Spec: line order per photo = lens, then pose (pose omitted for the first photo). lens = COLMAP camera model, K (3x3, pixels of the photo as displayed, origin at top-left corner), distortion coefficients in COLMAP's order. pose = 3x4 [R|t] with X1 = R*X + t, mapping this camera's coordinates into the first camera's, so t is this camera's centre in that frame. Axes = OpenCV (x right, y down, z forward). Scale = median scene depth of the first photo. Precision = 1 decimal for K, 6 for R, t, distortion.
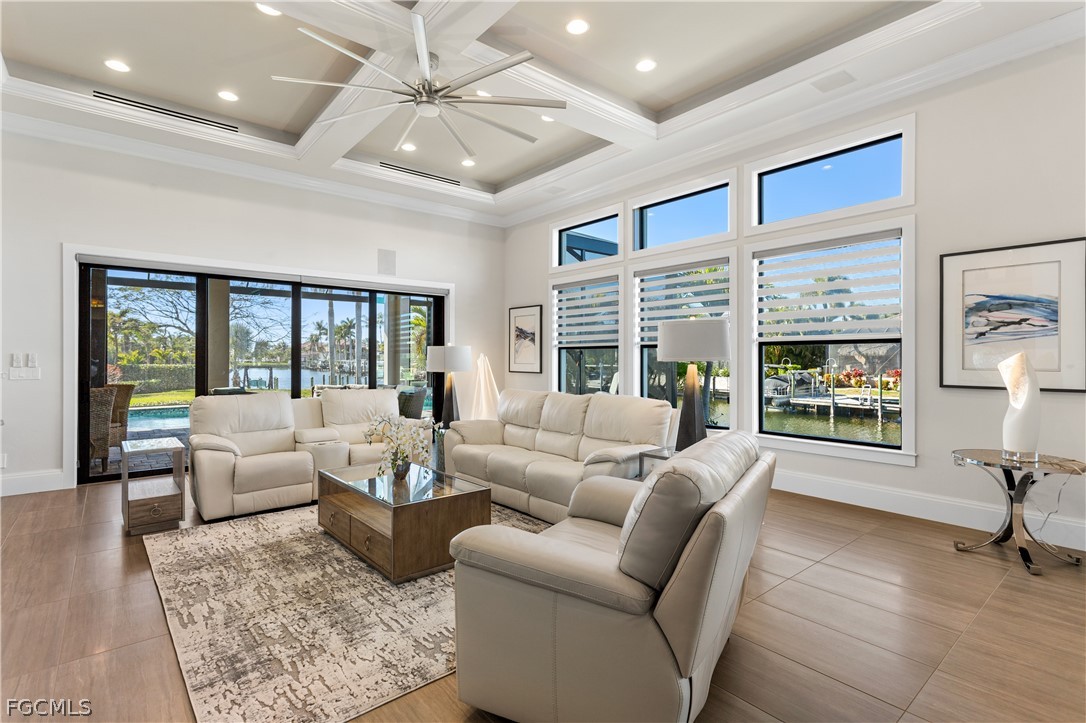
lens RADIAL K [[524.9, 0, 545.1], [0, 524.9, 360.1], [0, 0, 1]] dist [-0.000737, 0.000497]
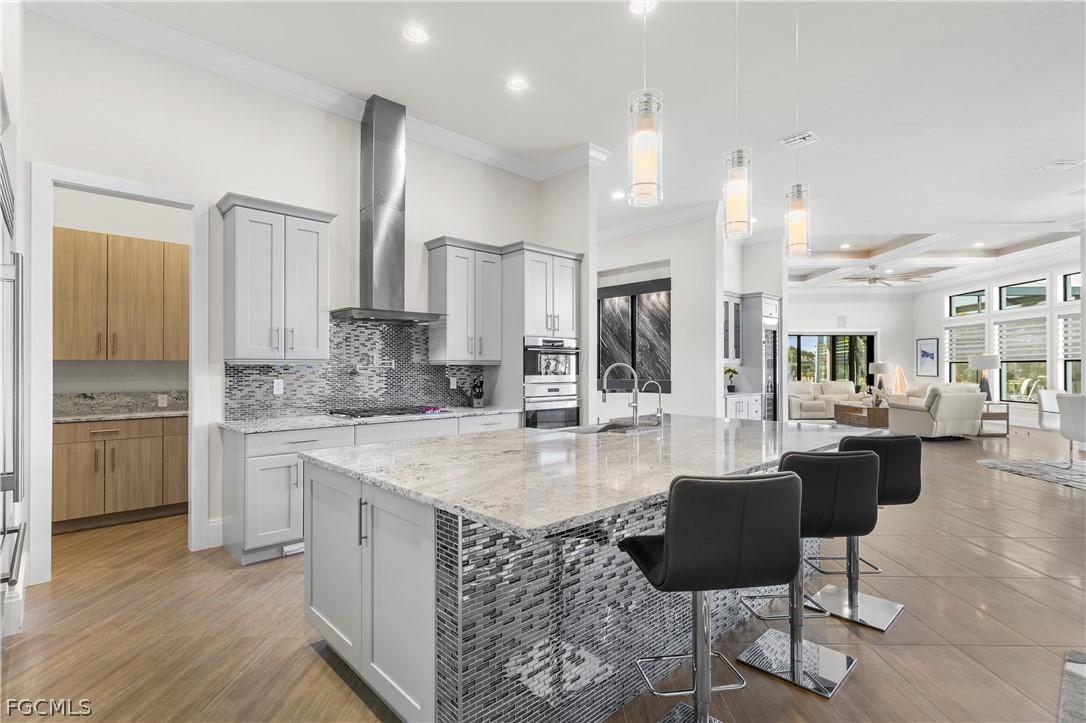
lens RADIAL K [[524.9, 0, 538.7], [0, 524.9, 364.5], [0, 0, 1]] dist [-0.000737, 0.000497]
pose [[0.746861, -0.004397, -0.664965, 0.177818], [-0.002576, 0.999952, -0.009505, 0.005075], [0.664975, 0.008812, 0.746814, -1.324912]]
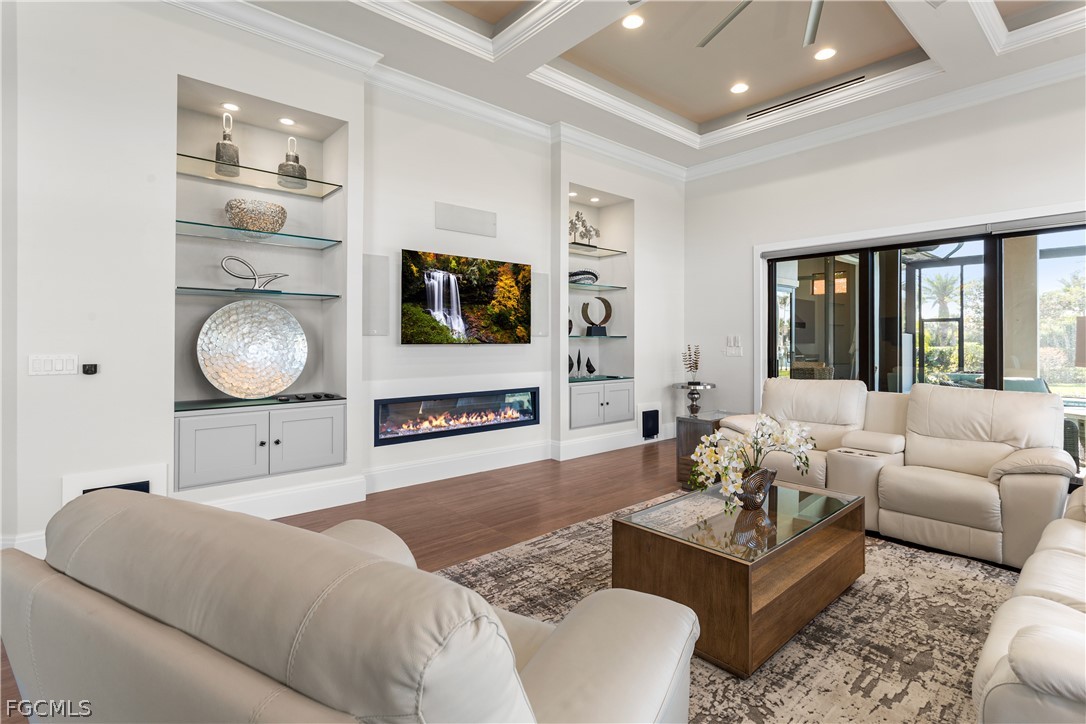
lens RADIAL K [[524.9, 0, 545.4], [0, 524.9, 338.3], [0, 0, 1]] dist [-0.000737, 0.000497]
pose [[0.016664, 0.000689, -0.999861, 0.213315], [-0.004241, 0.999991, 0.000618, -0.003462], [0.999852, 0.004230, 0.016667, 0.344711]]
